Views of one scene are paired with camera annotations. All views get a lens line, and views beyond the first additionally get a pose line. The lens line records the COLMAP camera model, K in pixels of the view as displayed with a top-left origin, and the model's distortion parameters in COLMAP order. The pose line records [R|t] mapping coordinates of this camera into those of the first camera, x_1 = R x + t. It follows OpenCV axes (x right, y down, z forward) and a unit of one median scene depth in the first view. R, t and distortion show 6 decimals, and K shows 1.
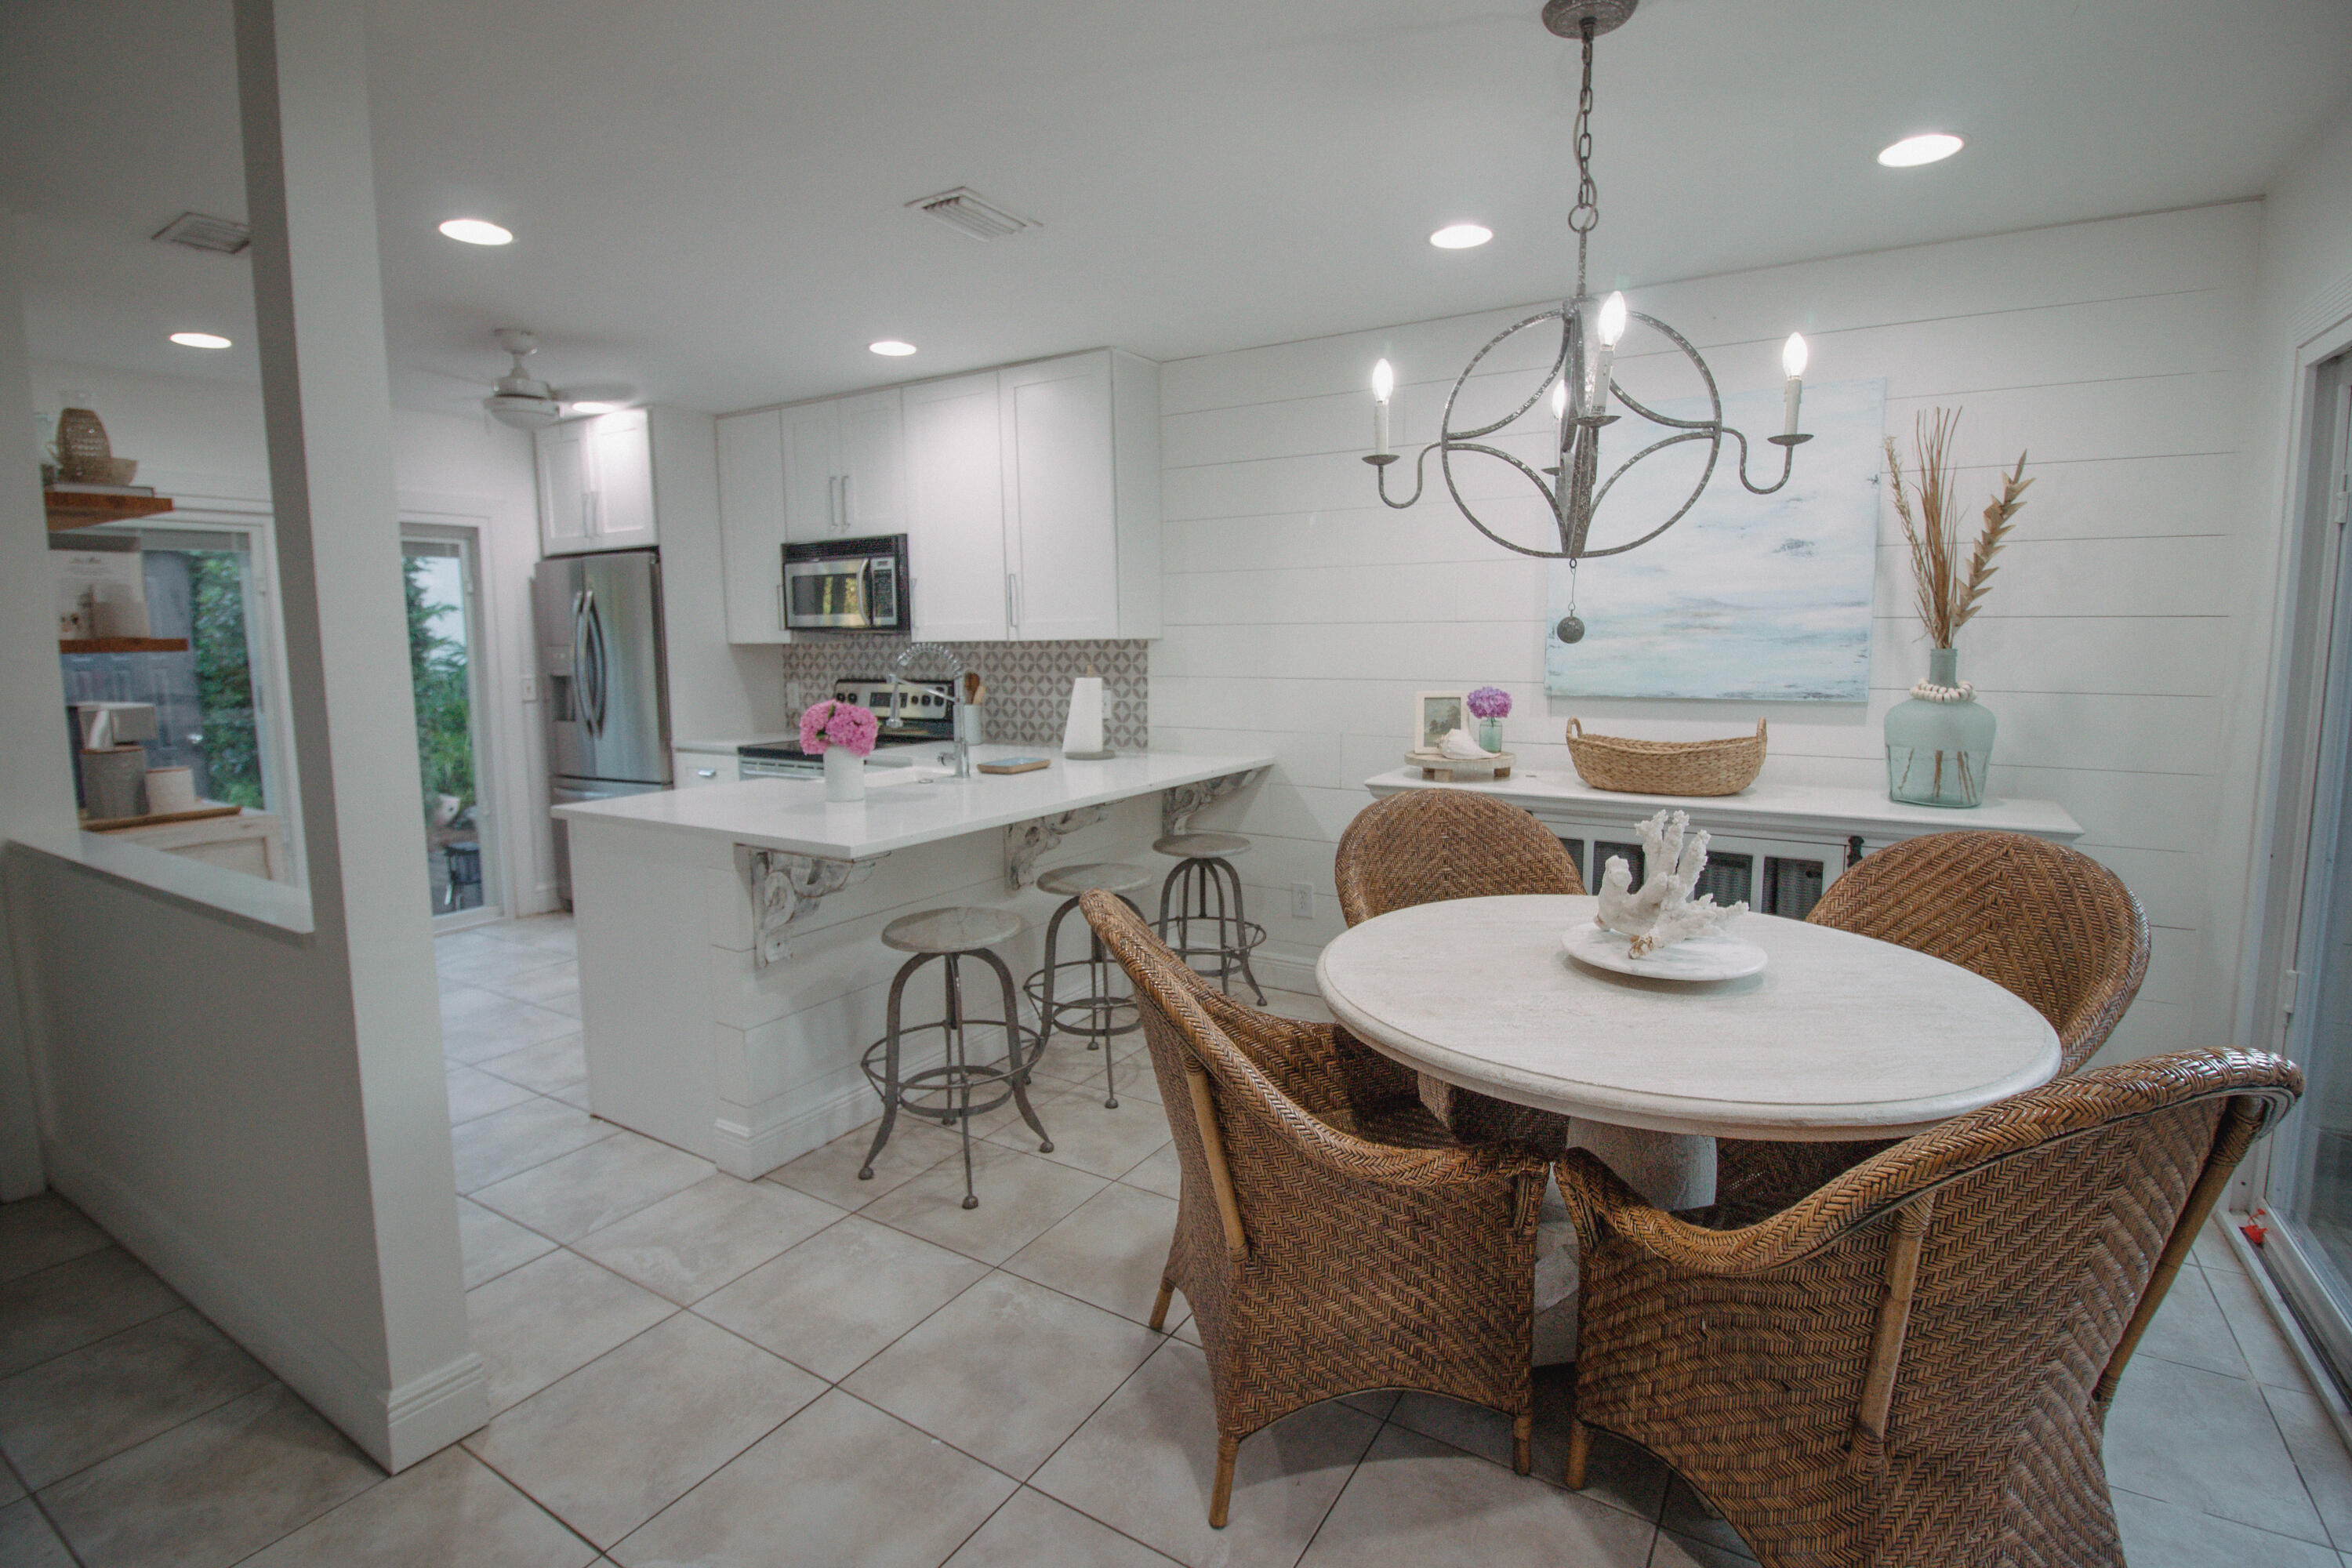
lens RADIAL K [[1130.0, 0, 1175.3], [0, 1130.0, 765.1], [0, 0, 1]] dist [0.002577, -0.013142]
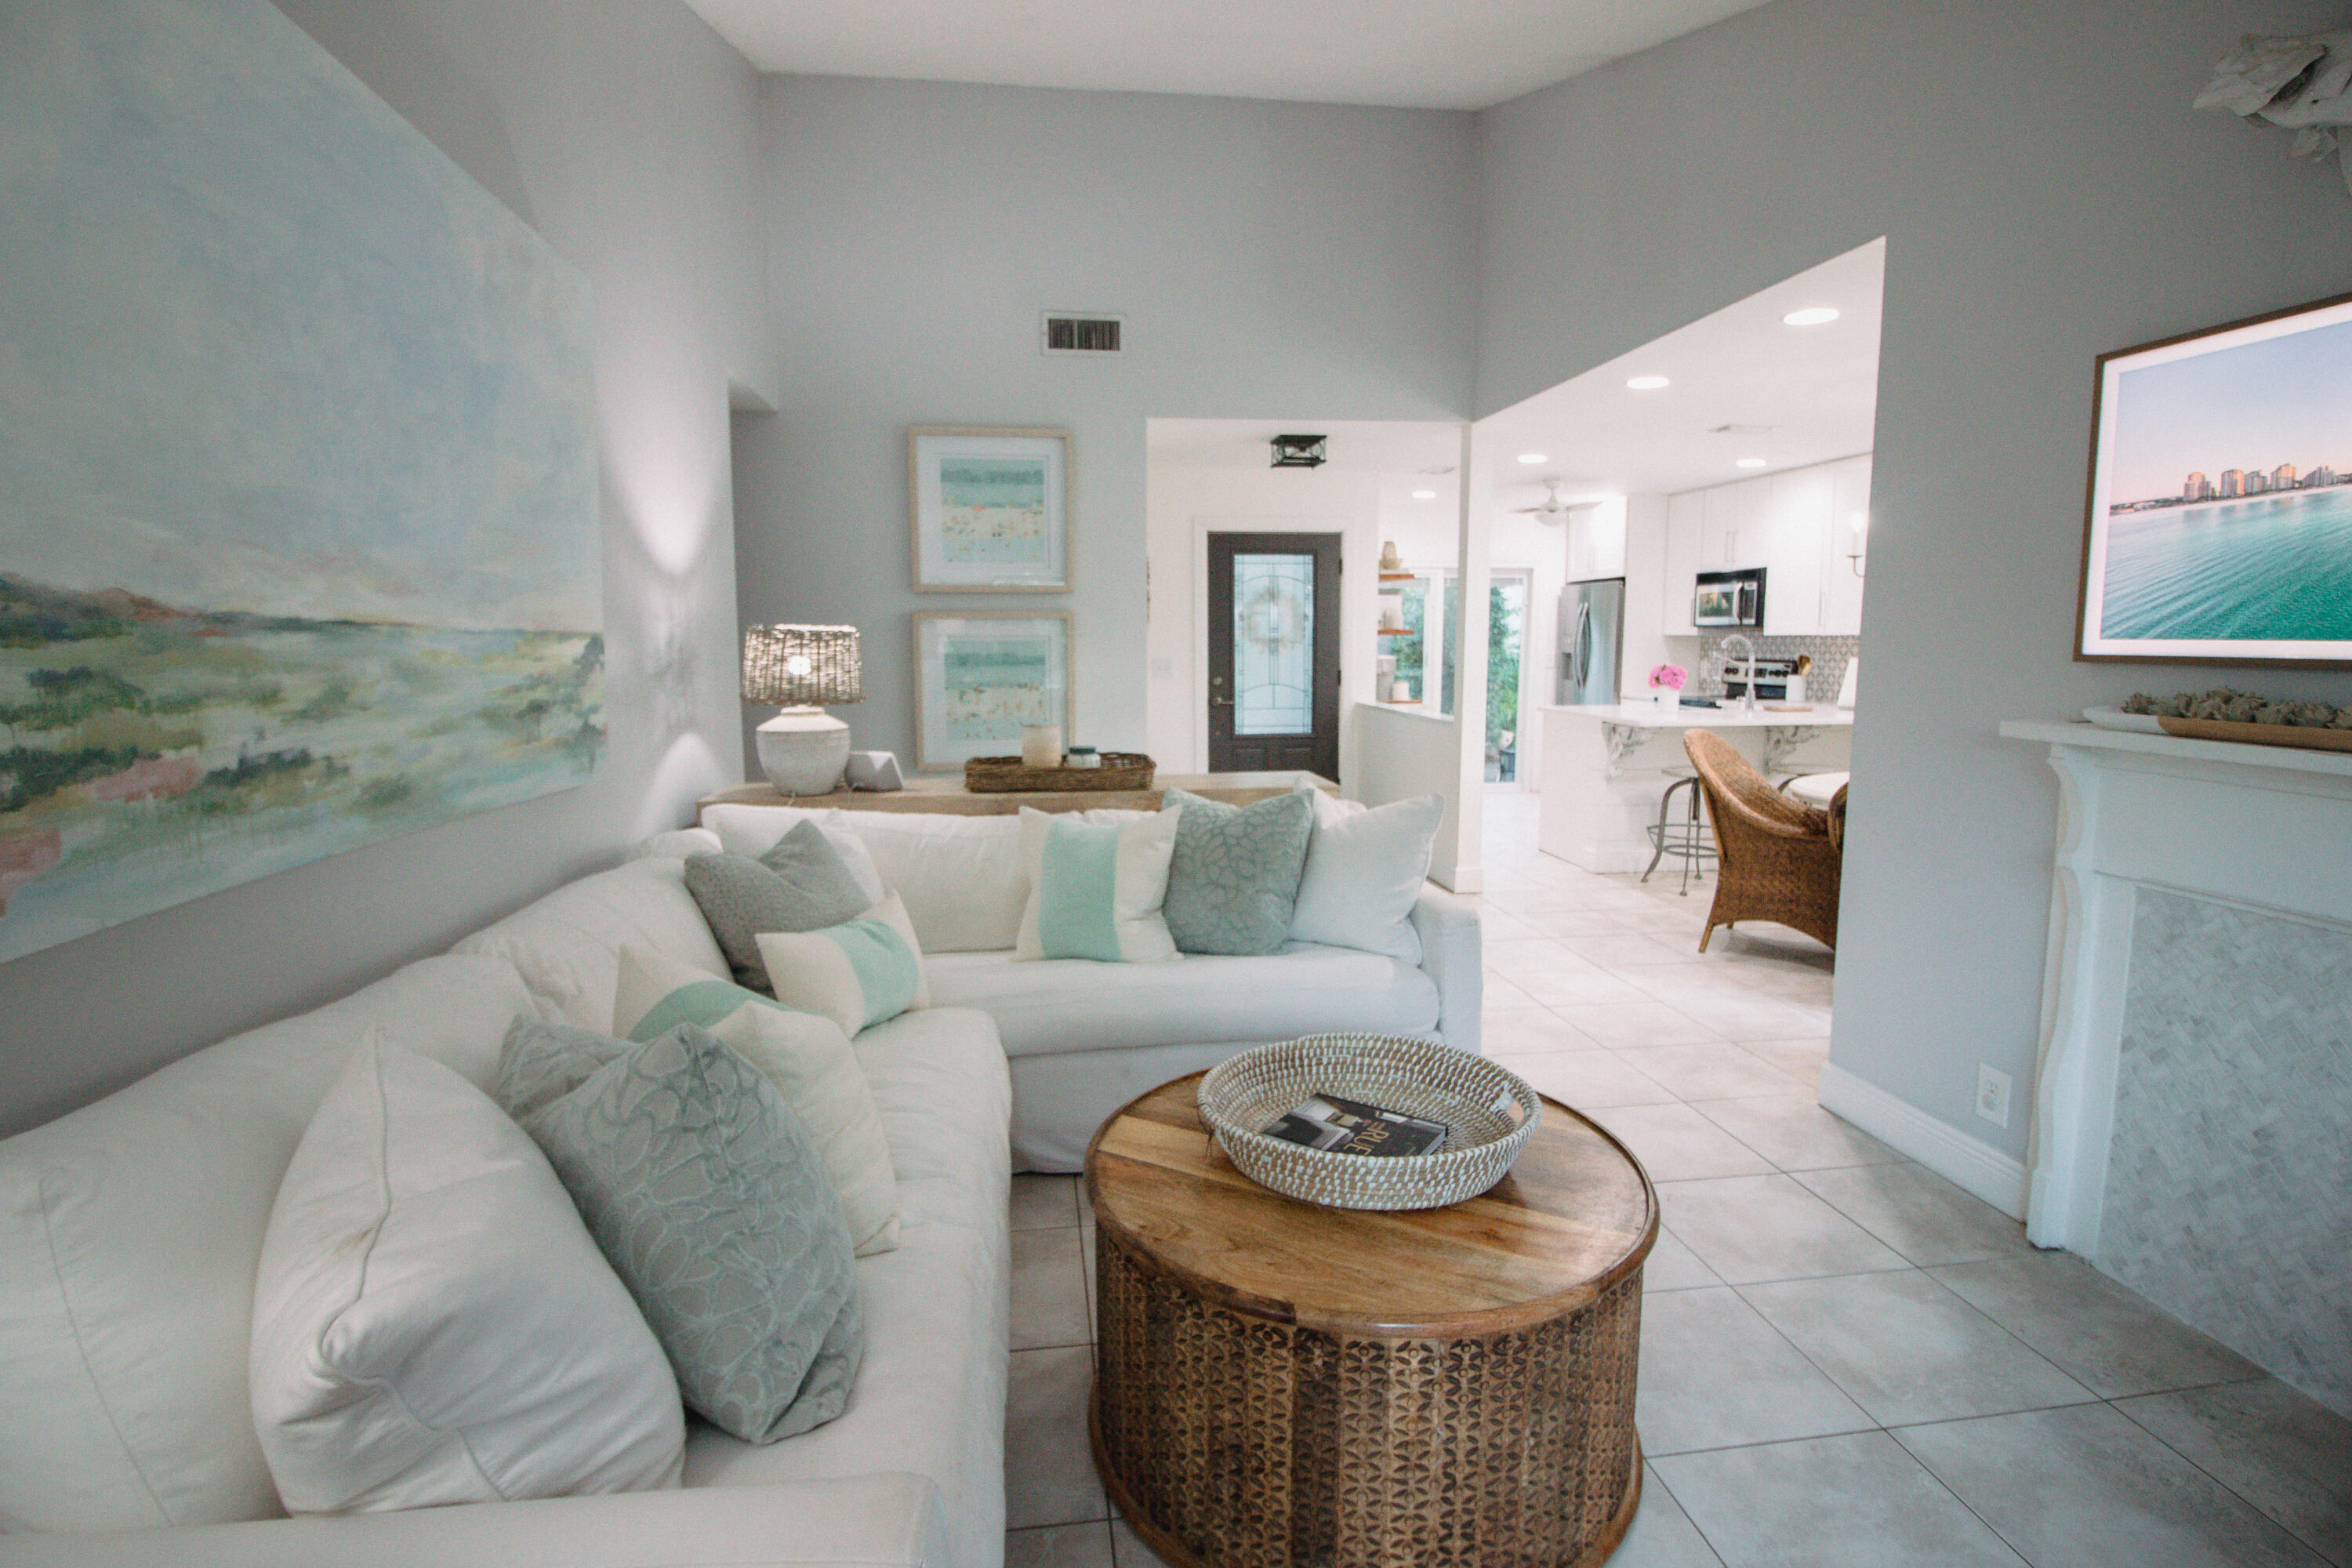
lens RADIAL K [[1130.0, 0, 1175.3], [0, 1130.0, 765.1], [0, 0, 1]] dist [0.002577, -0.013142]
pose [[0.641648, 0.096268, -0.760934, 0.487268], [-0.092456, 0.994566, 0.047862, 0.077634], [0.761406, 0.039642, 0.647062, -0.685393]]
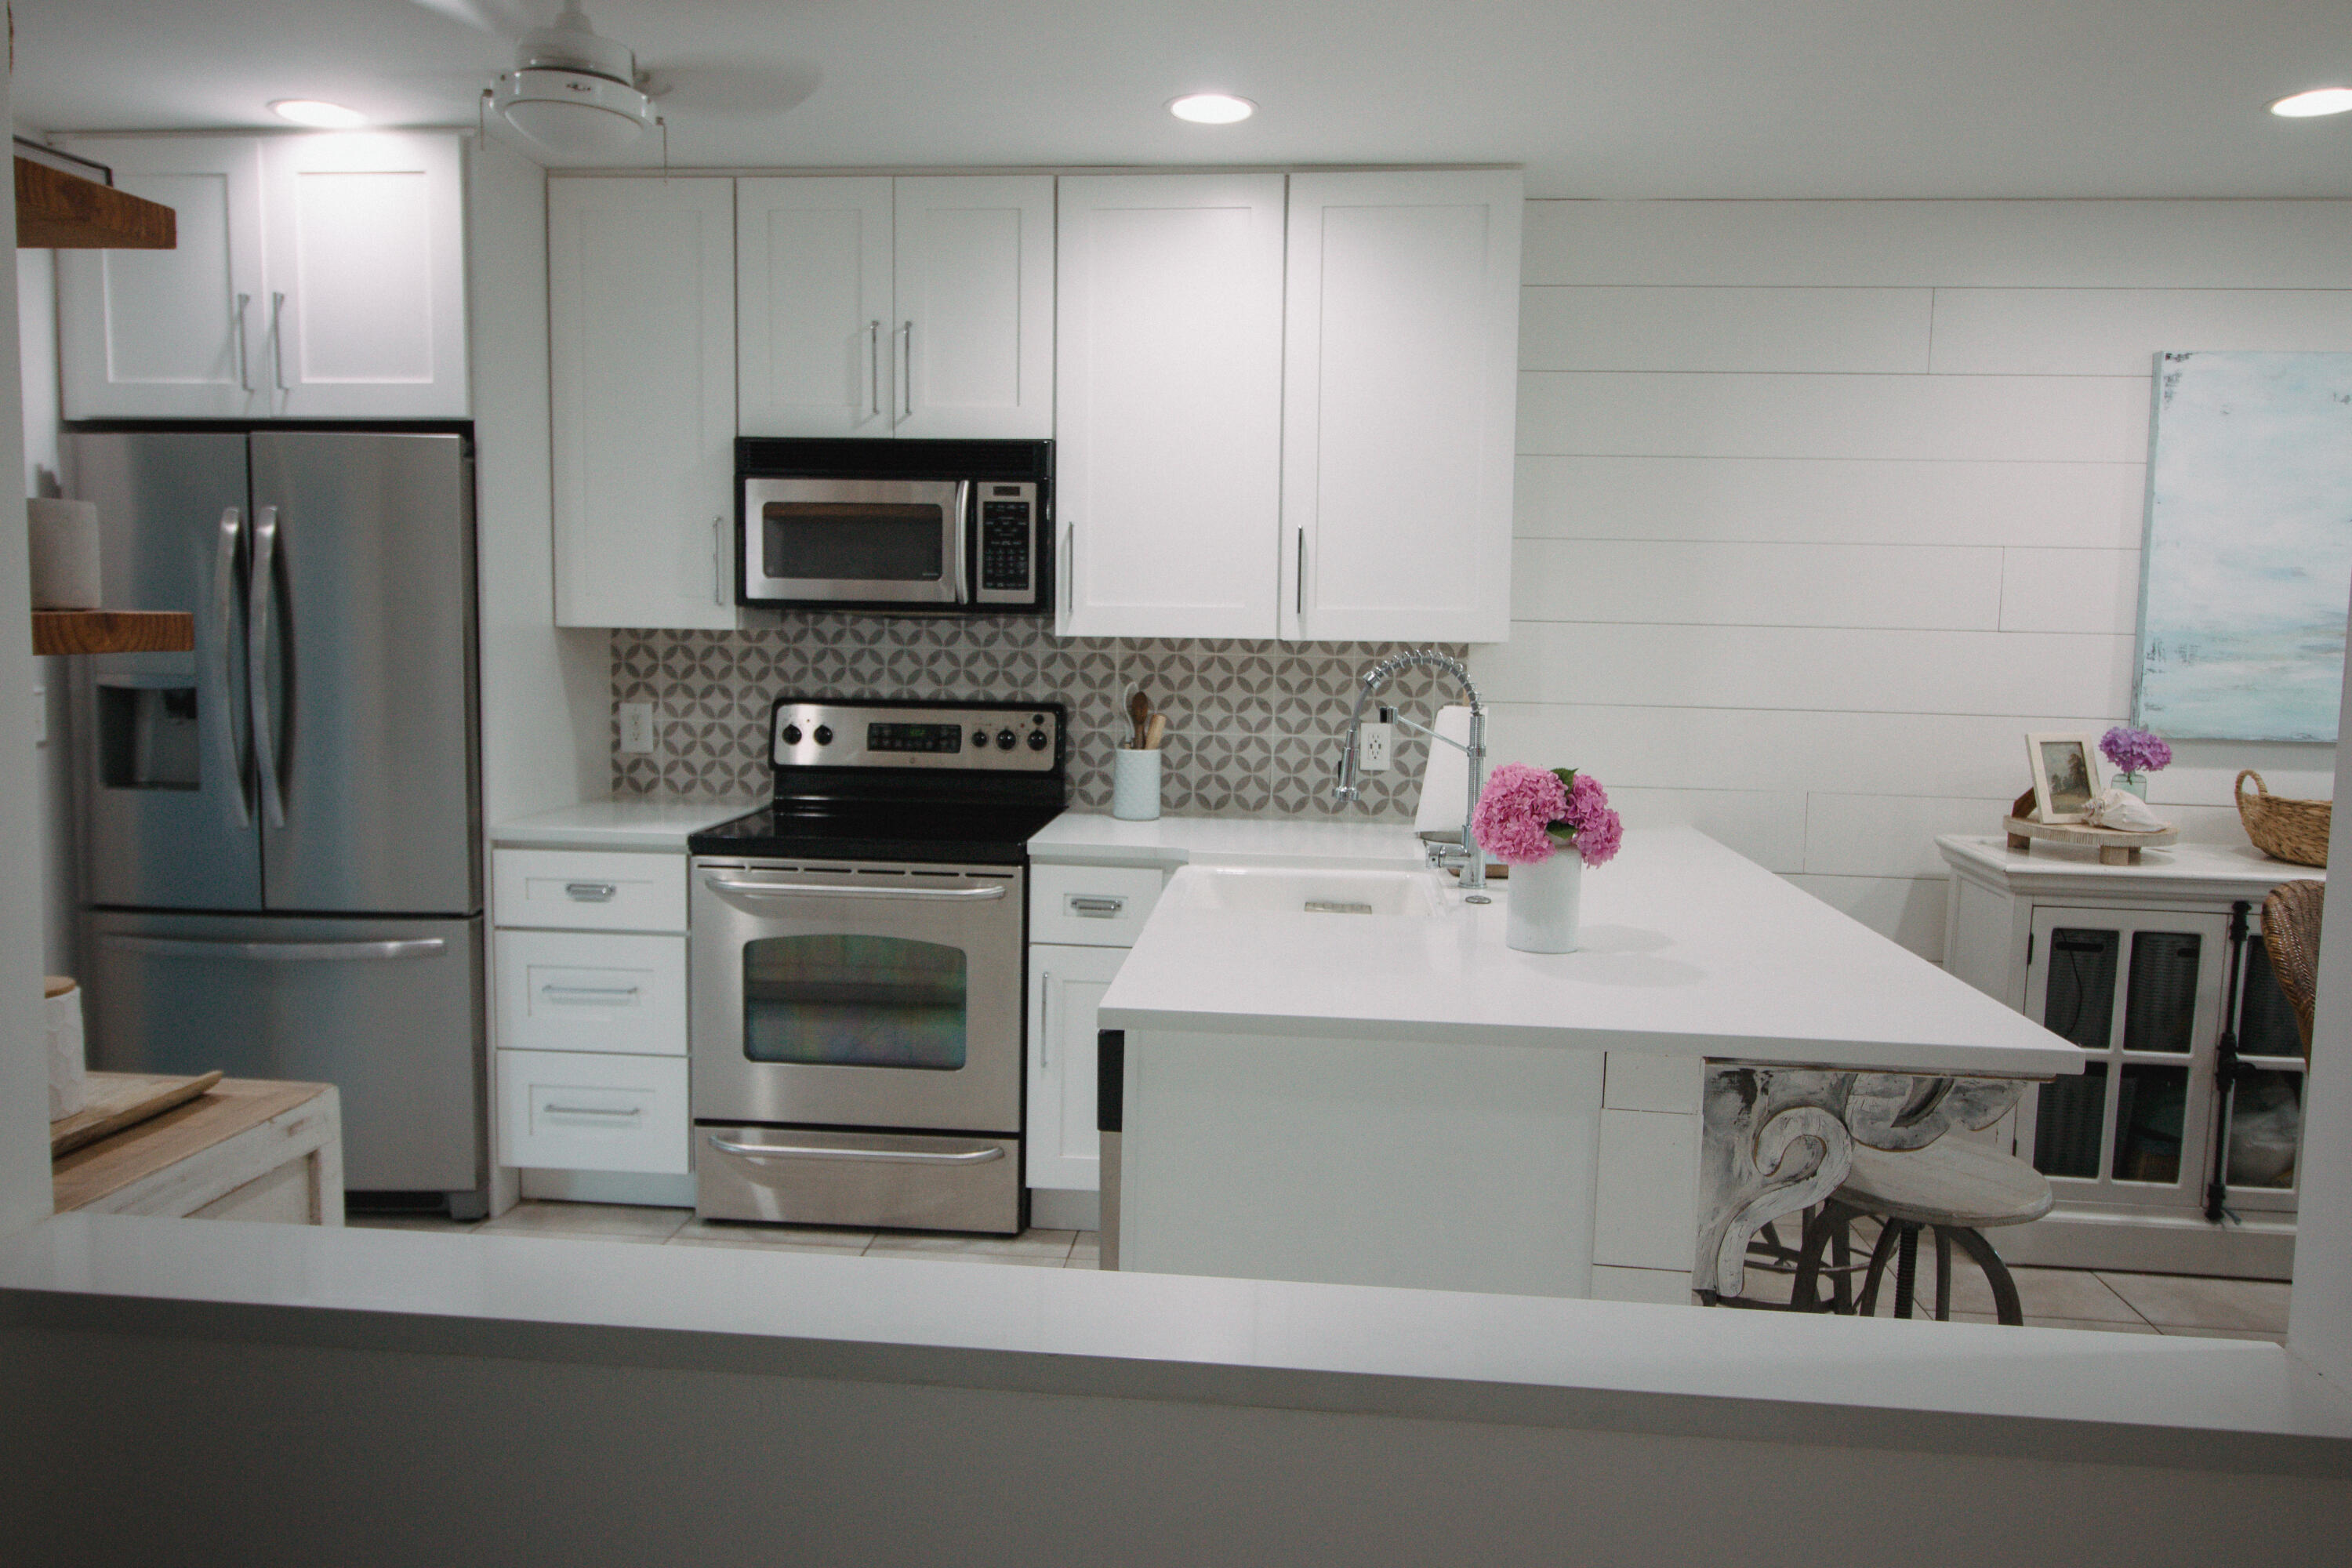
lens RADIAL K [[1623.9, 0, 1154.1], [0, 1623.9, 766.3], [0, 0, 1]] dist [0.001452, 0.003751]
pose [[0.888685, -0.015410, 0.458259, -0.587514], [0.024078, 0.999625, -0.013078, -0.035811], [-0.457886, 0.022656, 0.888722, 0.289168]]
